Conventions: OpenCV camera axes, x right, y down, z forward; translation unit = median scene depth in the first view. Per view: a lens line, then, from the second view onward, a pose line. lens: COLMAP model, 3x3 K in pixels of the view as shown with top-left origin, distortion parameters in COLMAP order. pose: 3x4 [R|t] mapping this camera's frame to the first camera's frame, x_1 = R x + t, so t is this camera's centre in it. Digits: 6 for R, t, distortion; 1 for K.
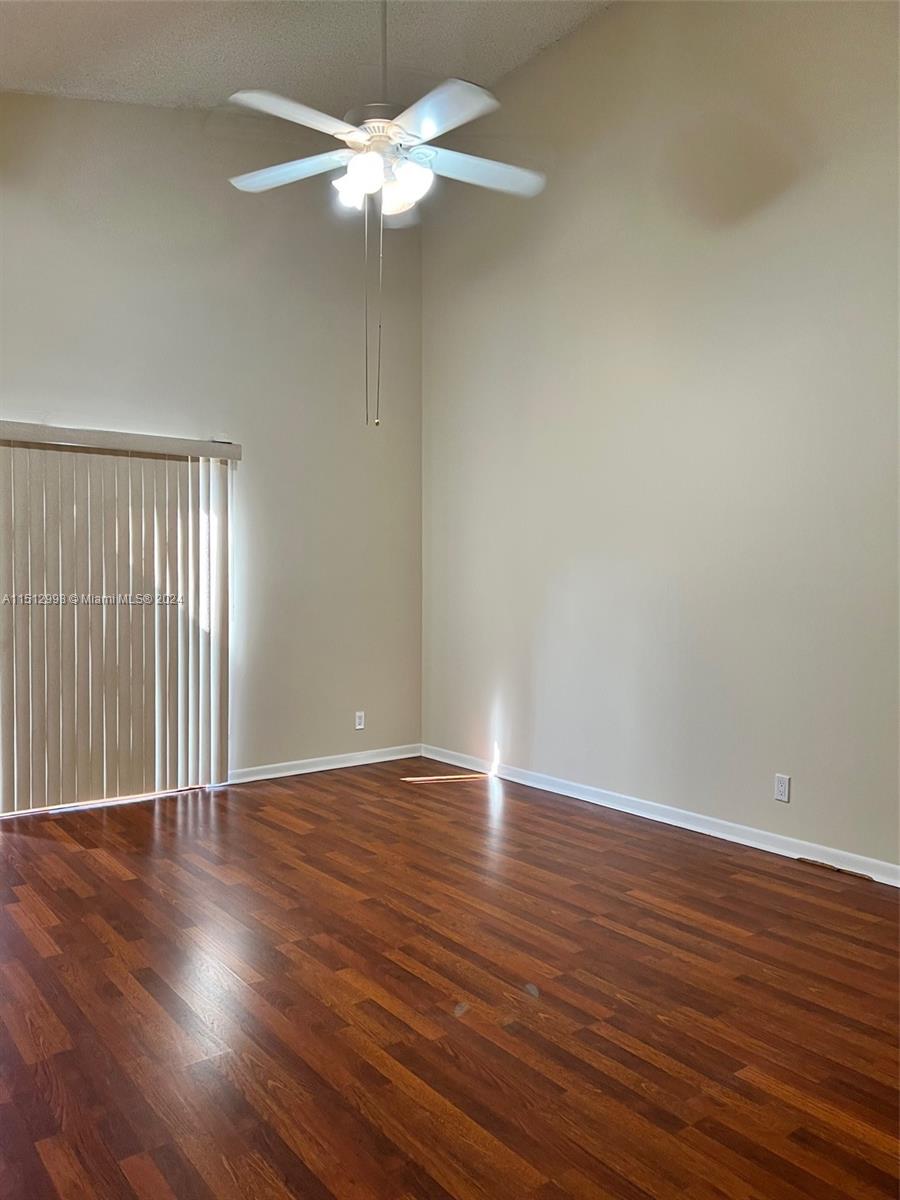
lens RADIAL K [[902.3, 0, 450.5], [0, 902.3, 600.1], [0, 0, 1]] dist [0.027380, -0.039335]
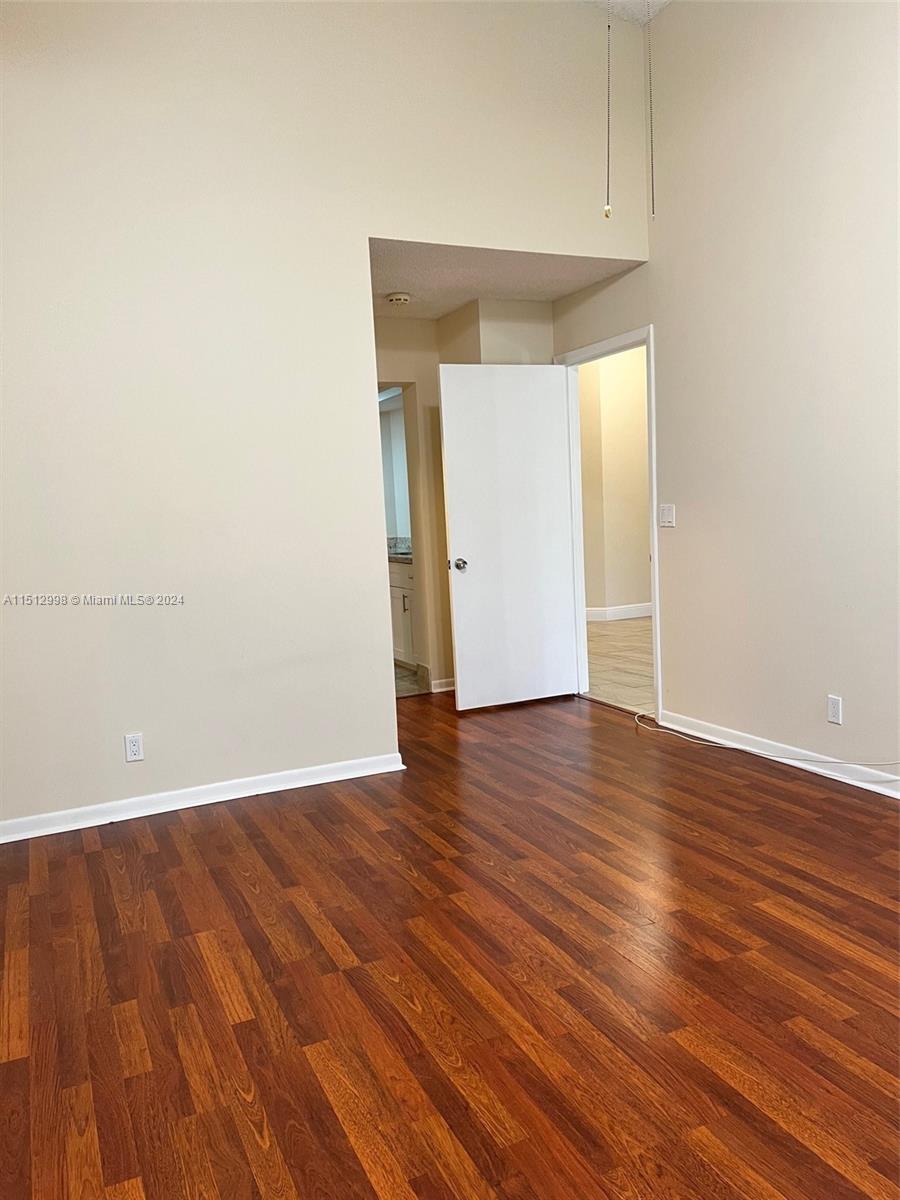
lens RADIAL K [[902.3, 0, 450.4], [0, 902.3, 600.6], [0, 0, 1]] dist [0.027380, -0.039335]
pose [[-0.977613, 0.023735, 0.209069, -0.088857], [0.050429, 0.991089, 0.123289, -0.038405], [-0.204279, 0.131072, -0.970098, 1.761590]]
